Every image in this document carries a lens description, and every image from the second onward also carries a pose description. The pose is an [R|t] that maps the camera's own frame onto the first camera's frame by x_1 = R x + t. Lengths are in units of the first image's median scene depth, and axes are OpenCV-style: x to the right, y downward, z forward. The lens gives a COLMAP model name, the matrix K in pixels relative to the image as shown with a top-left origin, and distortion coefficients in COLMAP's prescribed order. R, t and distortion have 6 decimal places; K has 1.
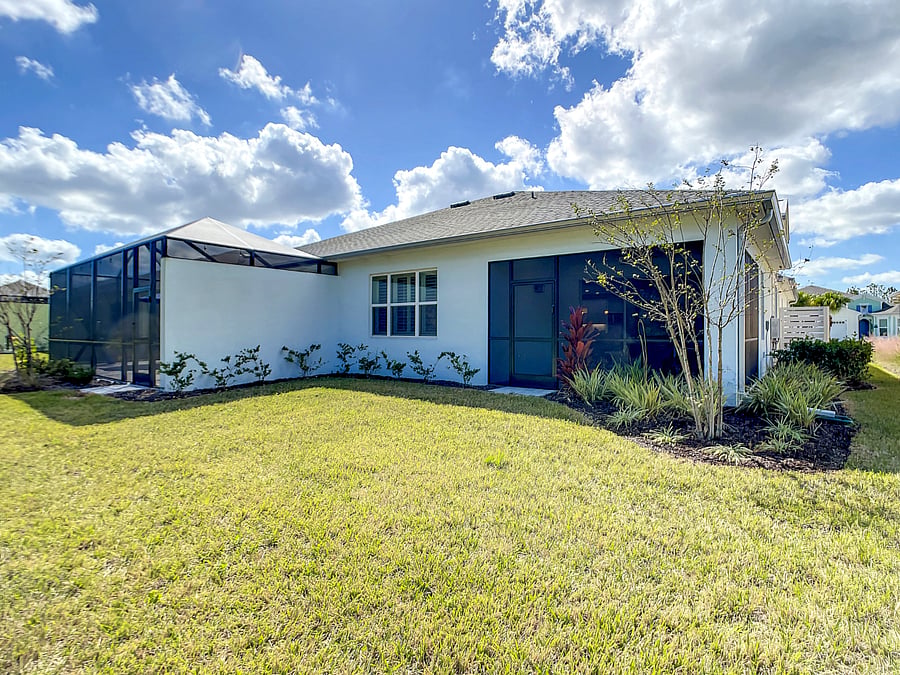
lens RADIAL K [[477.7, 0, 444.1], [0, 477.7, 329.6], [0, 0, 1]] dist [-0.022164, -0.000637]
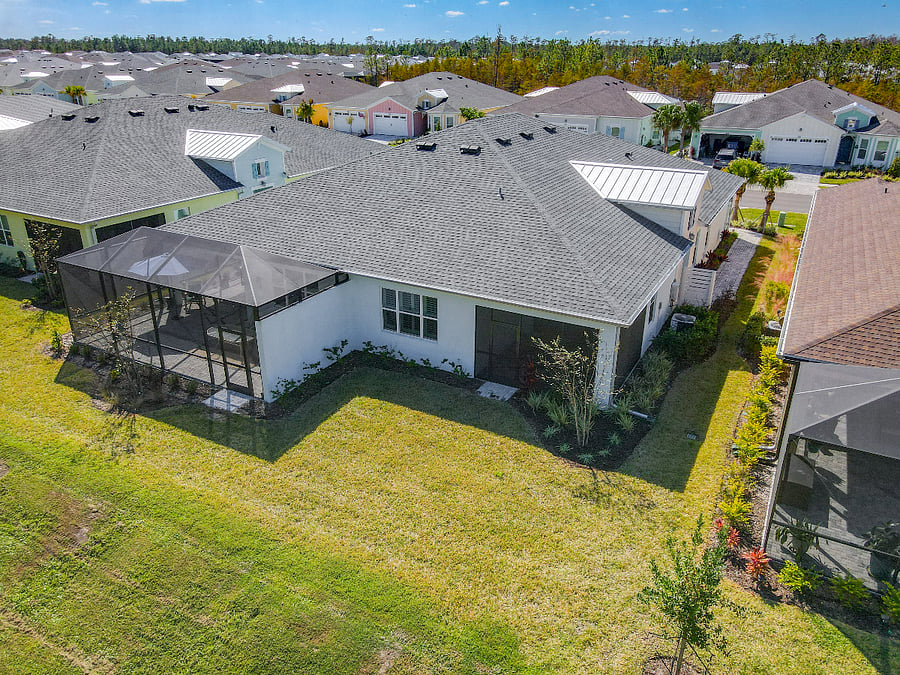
lens RADIAL K [[670.7, 0, 450.0], [0, 670.7, 337.5], [0, 0, 1]] dist [0.000032, -0.000435]
pose [[0.987786, -0.065223, 0.141511, -0.256772], [0.004173, 0.918926, 0.394408, -0.776751], [-0.155762, -0.389000, 0.907974, -0.833103]]
